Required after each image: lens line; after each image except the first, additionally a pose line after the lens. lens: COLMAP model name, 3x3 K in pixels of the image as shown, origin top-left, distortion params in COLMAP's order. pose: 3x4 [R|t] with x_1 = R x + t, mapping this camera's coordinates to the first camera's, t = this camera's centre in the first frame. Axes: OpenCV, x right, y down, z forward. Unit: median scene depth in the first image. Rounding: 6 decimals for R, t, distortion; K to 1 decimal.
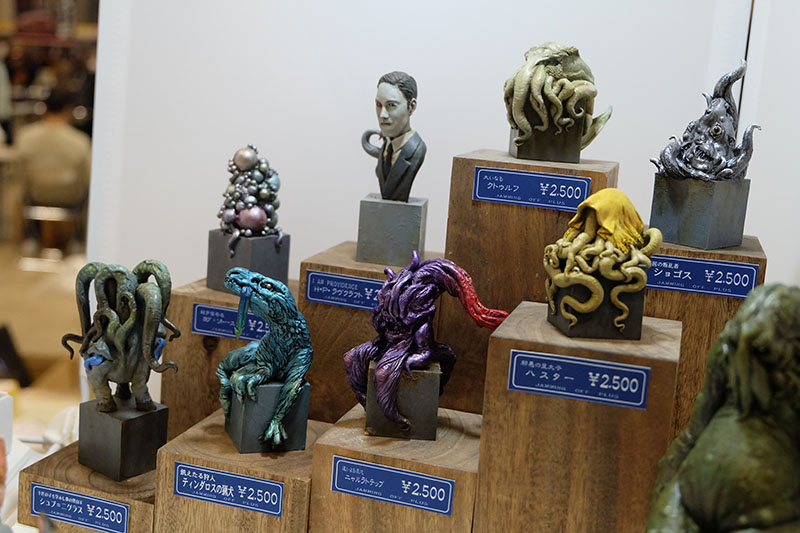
lens RADIAL K [[952.5, 0, 399.5], [0, 952.5, 266.3], [0, 0, 1]] dist [-0.065218, 0.000000]
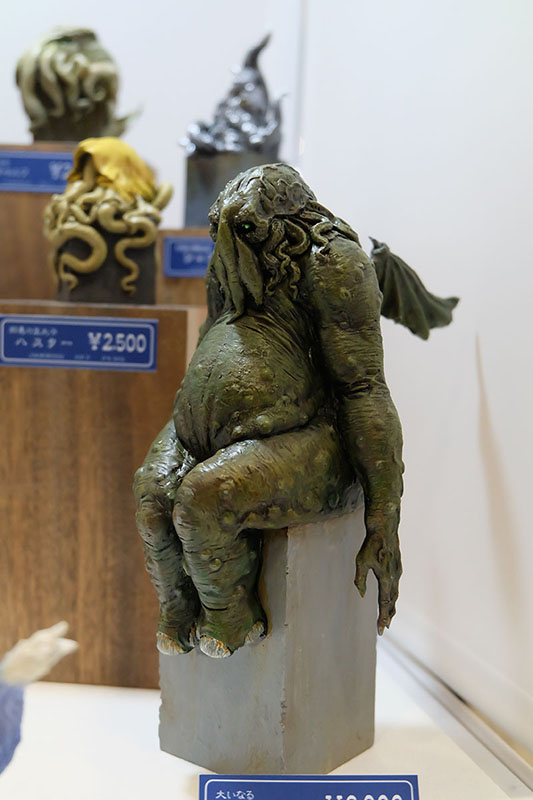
lens RADIAL K [[986.2, 0, 267.2], [0, 986.2, 400.0], [0, 0, 1]] dist [-0.111447, 0.000000]
pose [[0.973587, -0.051400, 0.222455, 0.151168], [0.065546, 0.996239, -0.056677, 0.222289], [-0.218705, 0.069761, 0.973294, 0.116589]]
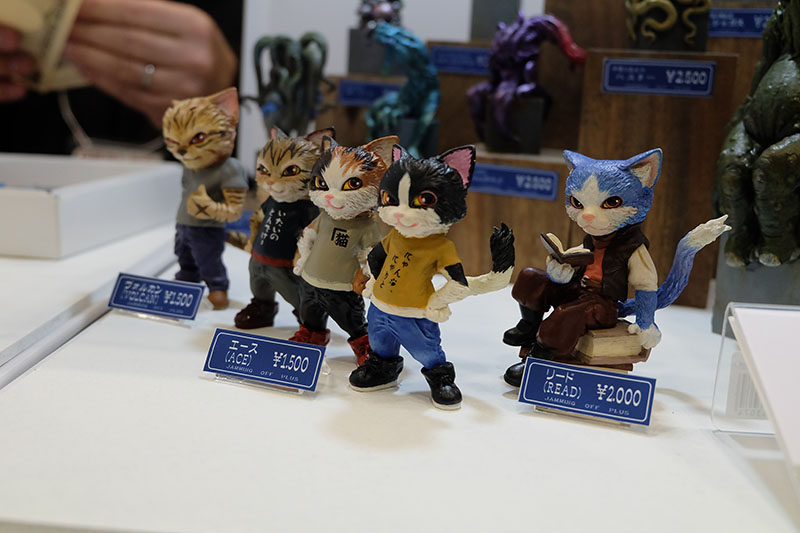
lens RADIAL K [[838.0, 0, 398.7], [0, 838.0, 261.9], [0, 0, 1]] dist [-0.023675, 0.000000]
pose [[0.998105, -0.012893, -0.060162, -0.095536], [0.015832, 0.998691, 0.048638, 0.298585], [0.059456, -0.049499, 0.997003, -0.160174]]
